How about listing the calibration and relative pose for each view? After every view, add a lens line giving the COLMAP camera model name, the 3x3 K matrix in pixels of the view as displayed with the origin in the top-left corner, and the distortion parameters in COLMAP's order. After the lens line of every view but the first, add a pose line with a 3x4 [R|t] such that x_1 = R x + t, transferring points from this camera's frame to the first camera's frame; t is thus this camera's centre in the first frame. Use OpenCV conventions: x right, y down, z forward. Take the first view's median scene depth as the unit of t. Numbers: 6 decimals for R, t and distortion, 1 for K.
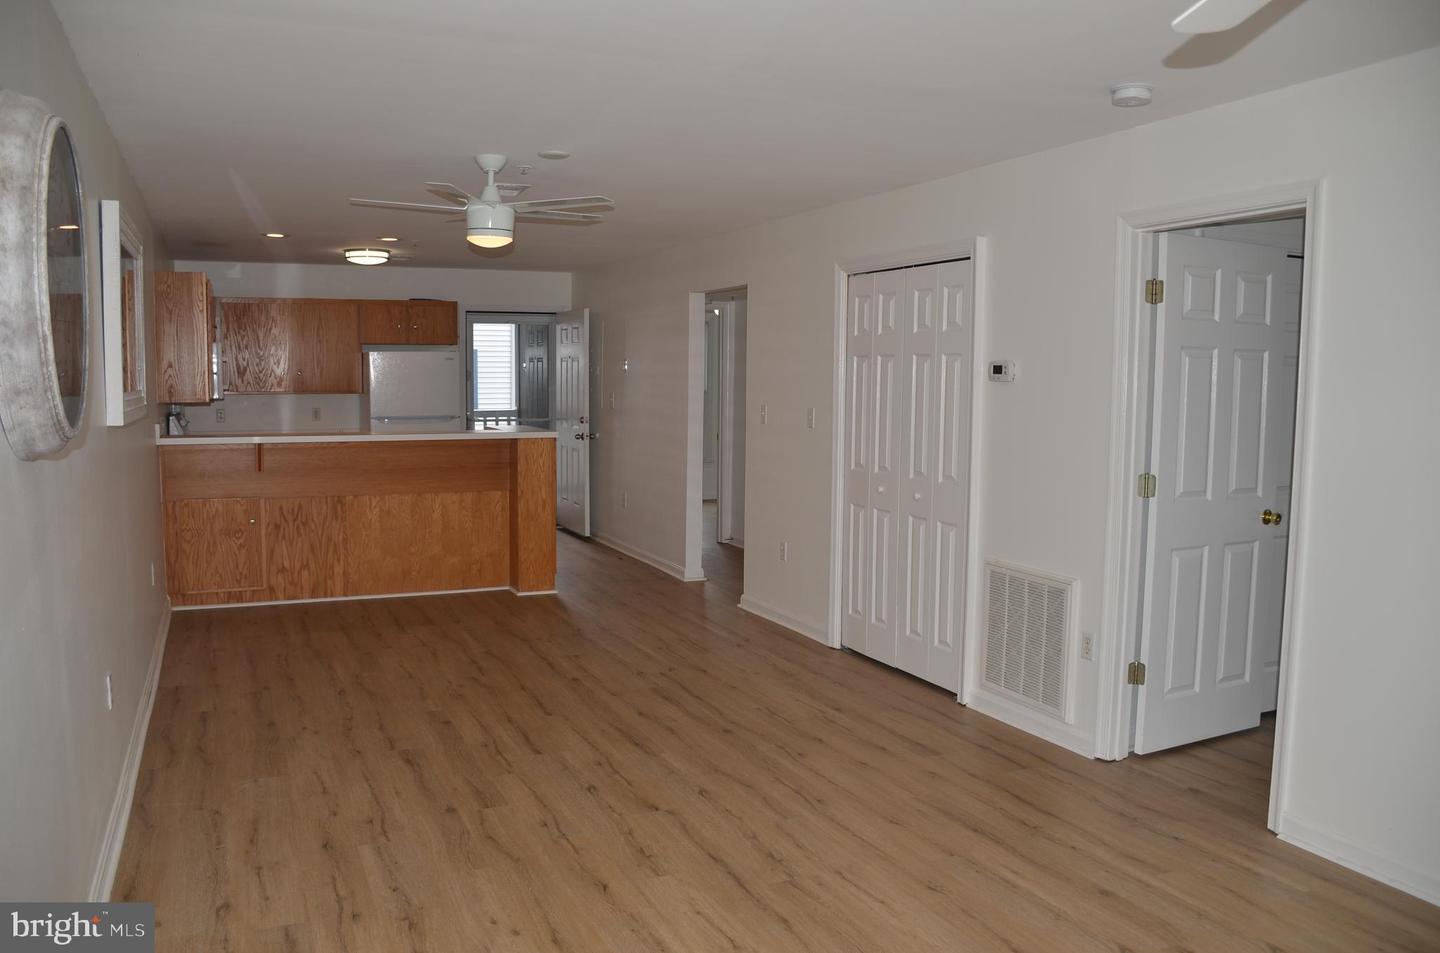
lens RADIAL K [[1118.8, 0, 710.9], [0, 1118.8, 477.4], [0, 0, 1]] dist [-0.135906, 0.084209]
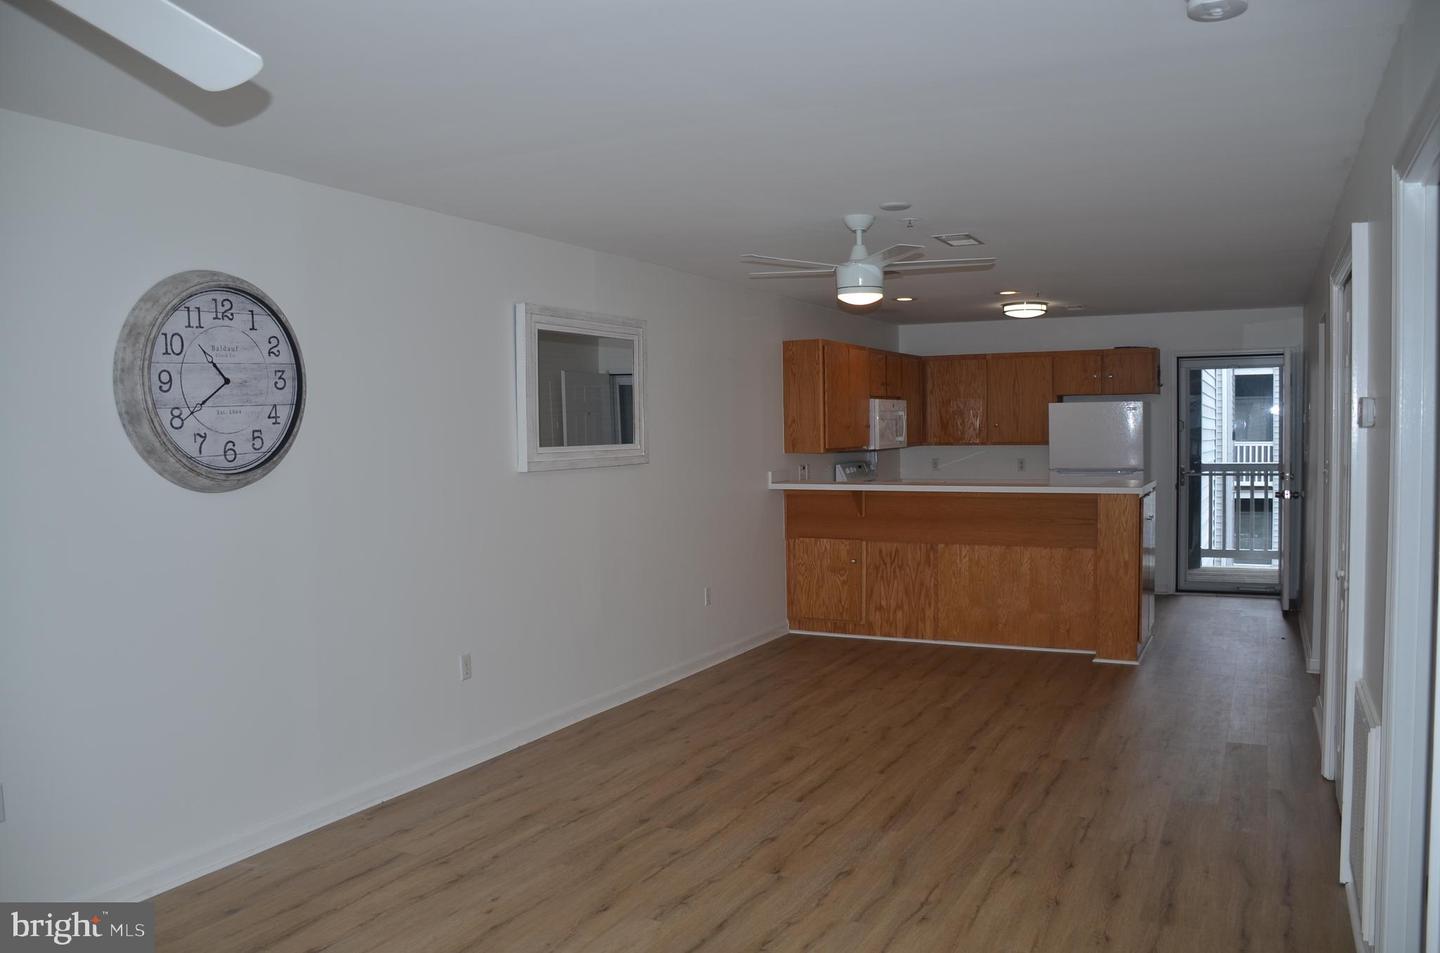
lens RADIAL K [[1118.8, 0, 723.0], [0, 1118.8, 481.4], [0, 0, 1]] dist [-0.135906, 0.084209]
pose [[0.635481, 0.019176, -0.771878, 0.521556], [-0.051079, 0.998546, -0.017246, -0.020095], [0.770425, 0.050386, 0.635536, 0.257658]]
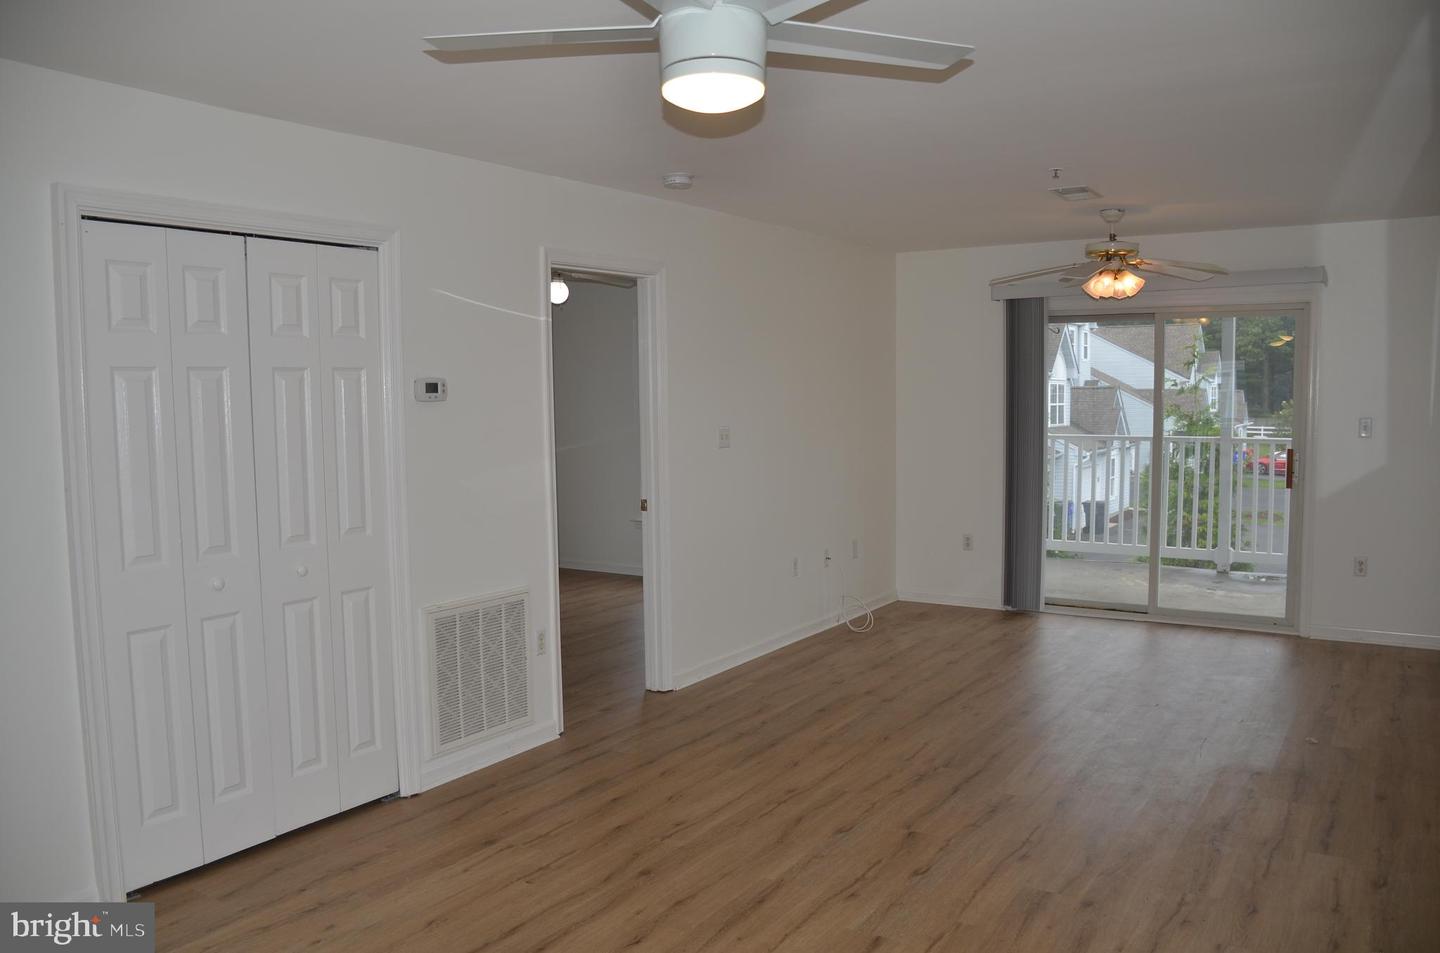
lens RADIAL K [[1118.8, 0, 720.9], [0, 1118.8, 472.8], [0, 0, 1]] dist [-0.135906, 0.084209]
pose [[-0.544294, -0.059642, 0.836772, -0.591794], [0.085754, 0.988289, 0.126222, -0.120408], [-0.834500, 0.140458, -0.532805, 1.267667]]
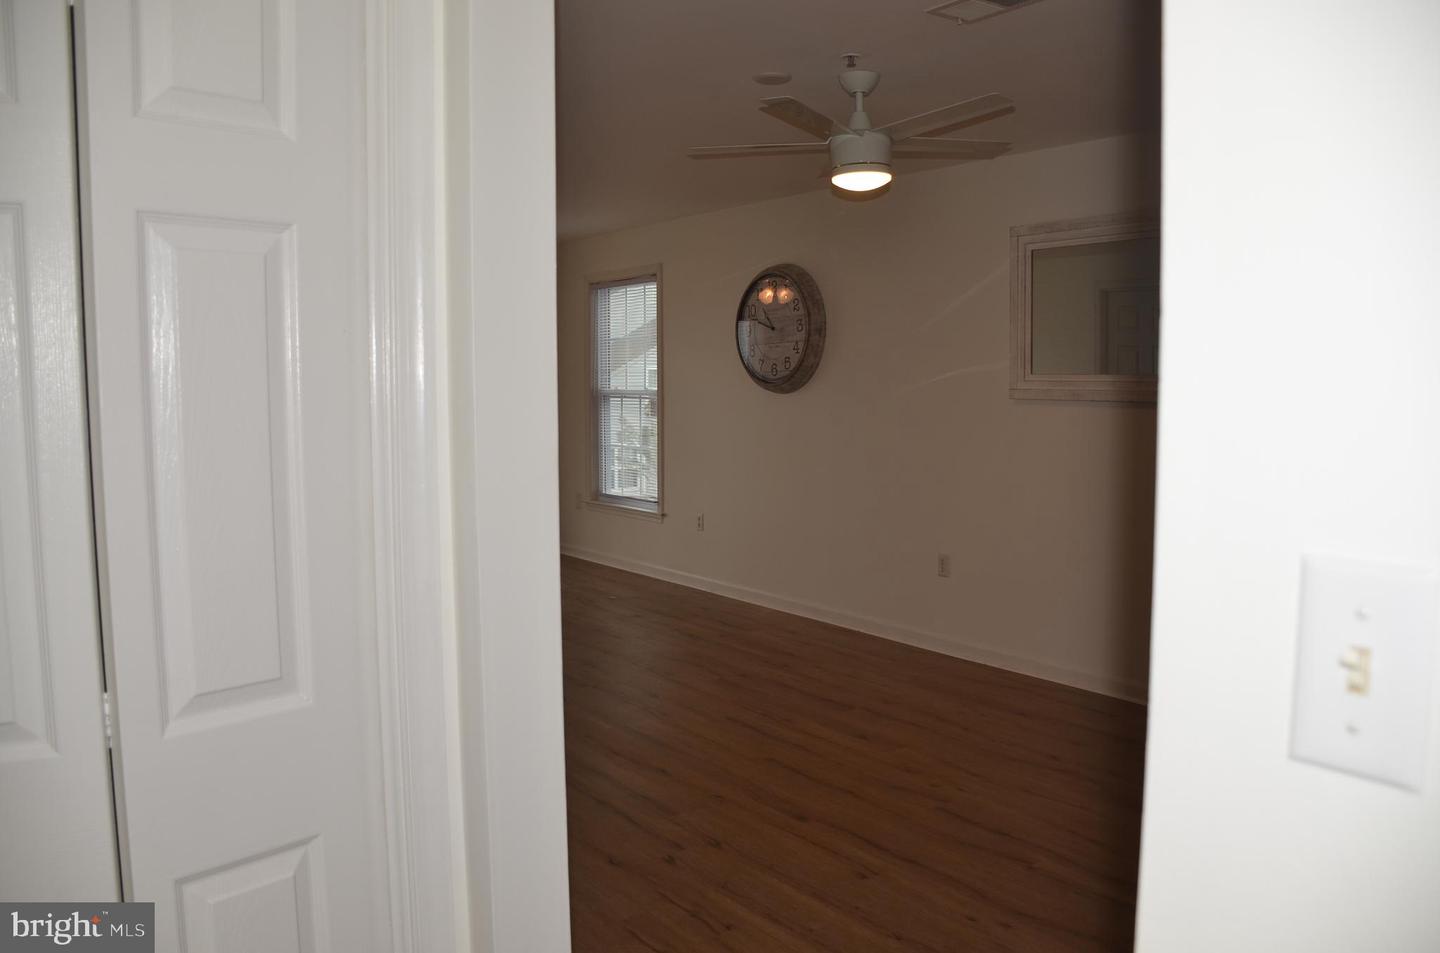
lens RADIAL K [[1118.8, 0, 720.7], [0, 1118.8, 478.7], [0, 0, 1]] dist [-0.135906, 0.084209]
pose [[-0.976034, 0.014747, -0.217116, 0.070073], [-0.024865, 0.983609, 0.178591, -0.145824], [0.216191, 0.179709, -0.959670, 1.775333]]
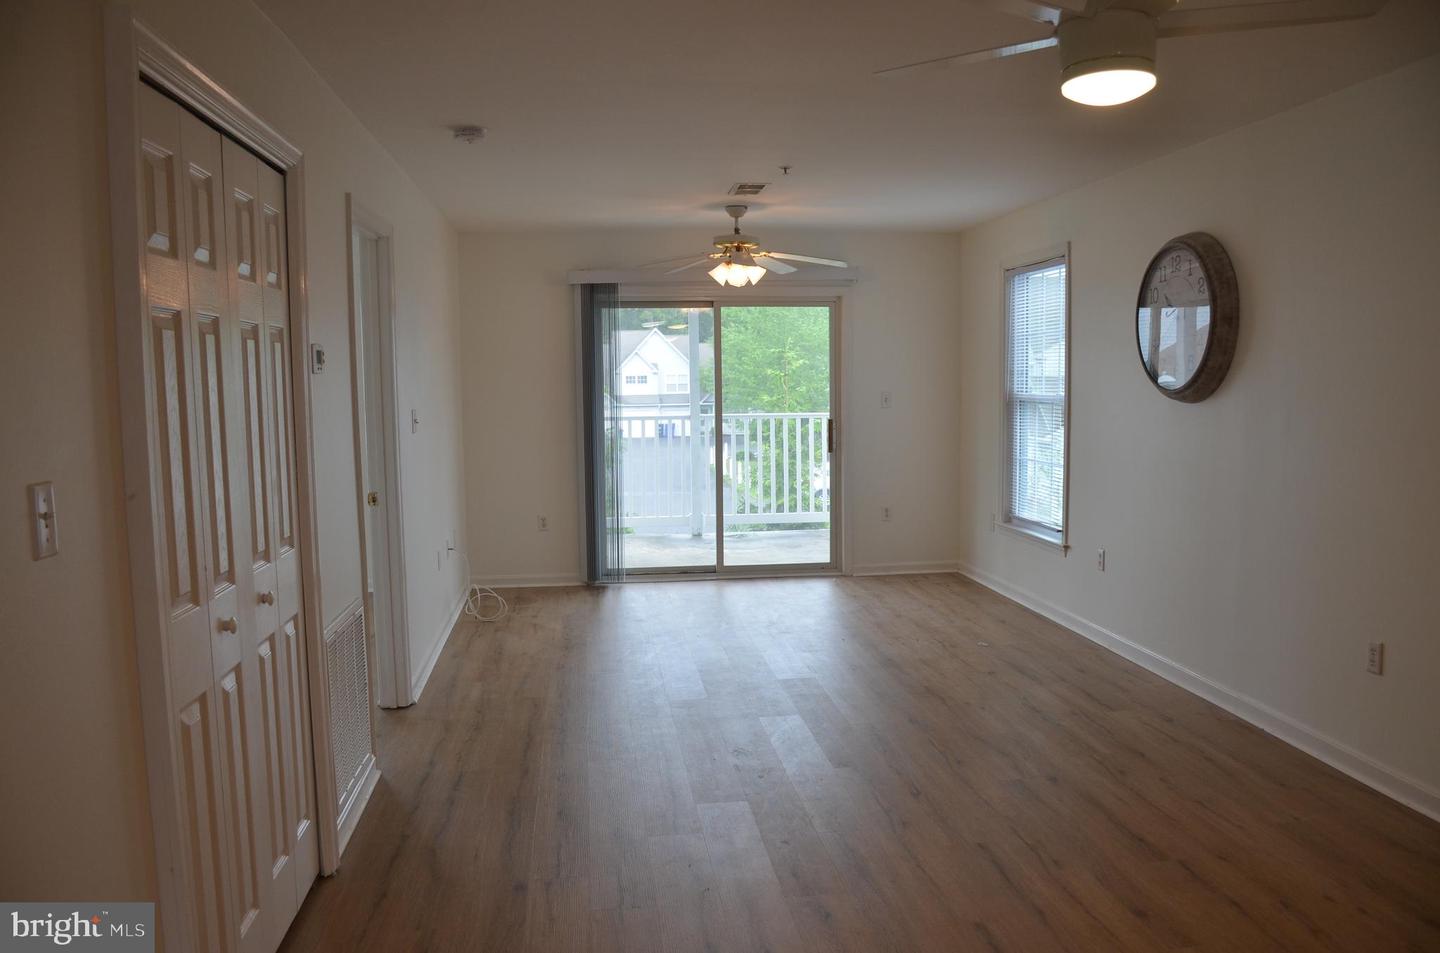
lens RADIAL K [[1118.8, 0, 719.1], [0, 1118.8, 484.8], [0, 0, 1]] dist [-0.135906, 0.084209]
pose [[-0.956535, -0.022235, 0.290768, -0.178863], [0.033562, 0.982070, 0.185506, -0.135122], [-0.289679, 0.187202, -0.938638, 1.562181]]
